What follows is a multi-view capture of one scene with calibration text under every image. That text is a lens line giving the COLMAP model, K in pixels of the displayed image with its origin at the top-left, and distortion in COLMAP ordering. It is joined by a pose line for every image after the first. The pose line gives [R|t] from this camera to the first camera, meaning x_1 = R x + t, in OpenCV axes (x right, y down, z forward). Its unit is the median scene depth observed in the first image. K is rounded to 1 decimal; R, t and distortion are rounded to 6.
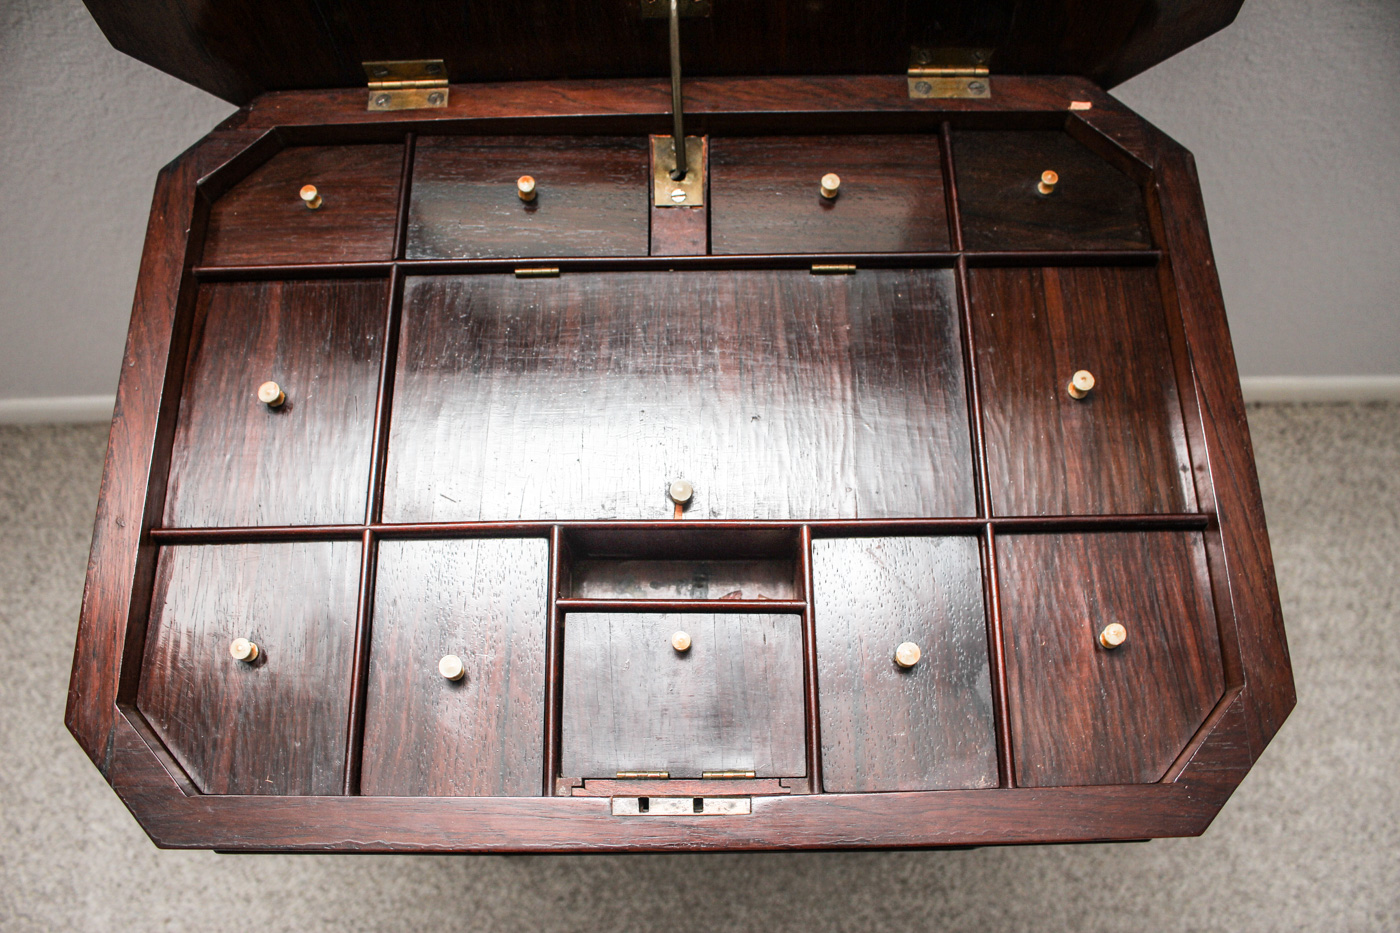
lens RADIAL K [[1178.1, 0, 701.9], [0, 1178.1, 429.4], [0, 0, 1]] dist [-0.163406, 0.139699]
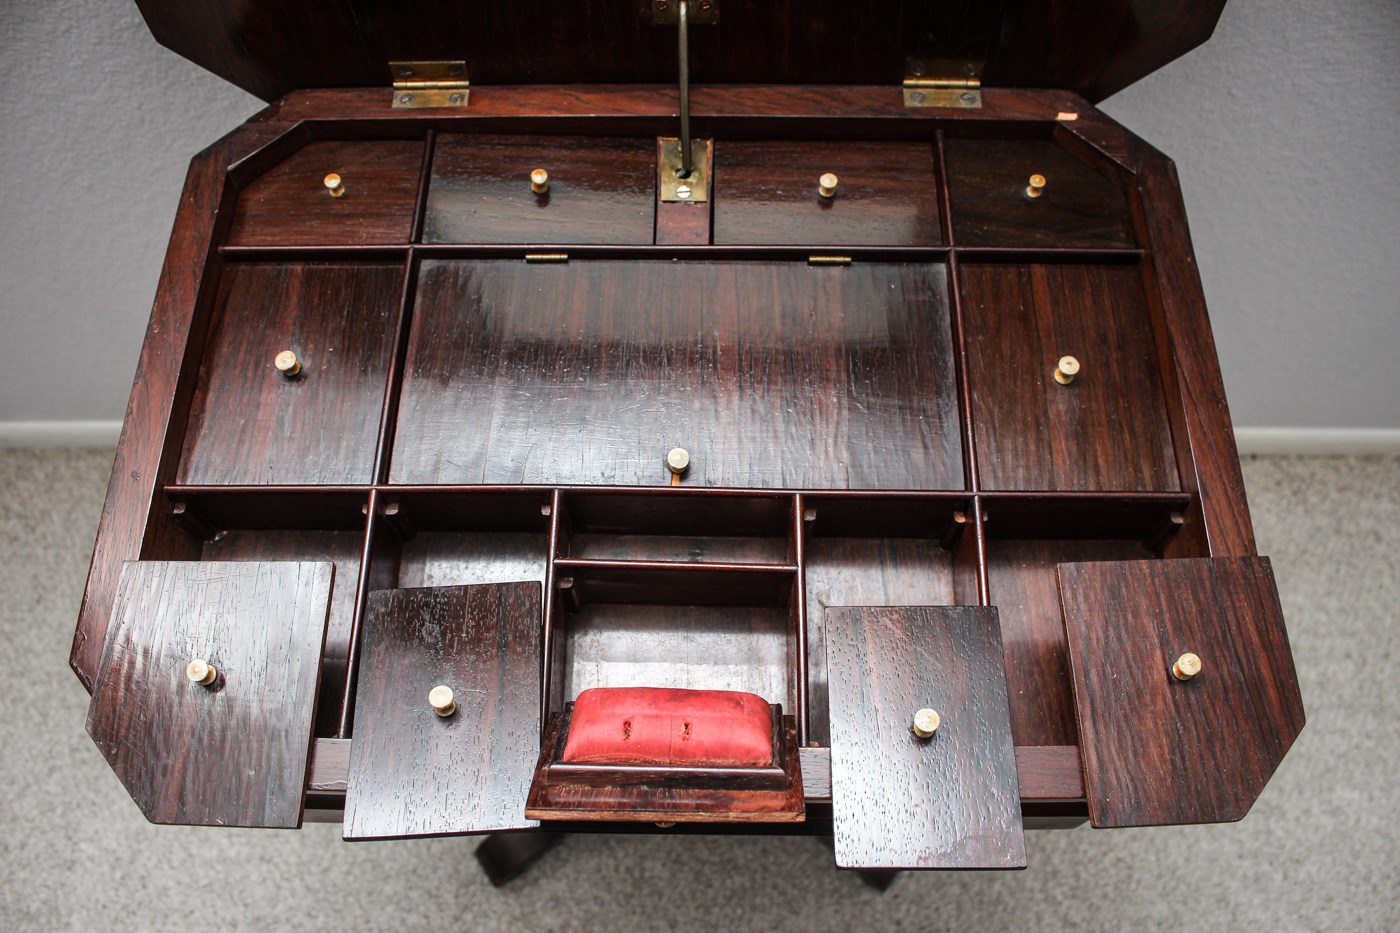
lens RADIAL K [[1178.1, 0, 701.9], [0, 1178.1, 429.4], [0, 0, 1]] dist [-0.163406, 0.139699]
pose [[0.999726, 0.022138, -0.007579, 0.008946], [-0.022697, 0.996198, -0.084104, 0.099451], [0.005688, 0.084253, 0.996428, -0.028642]]
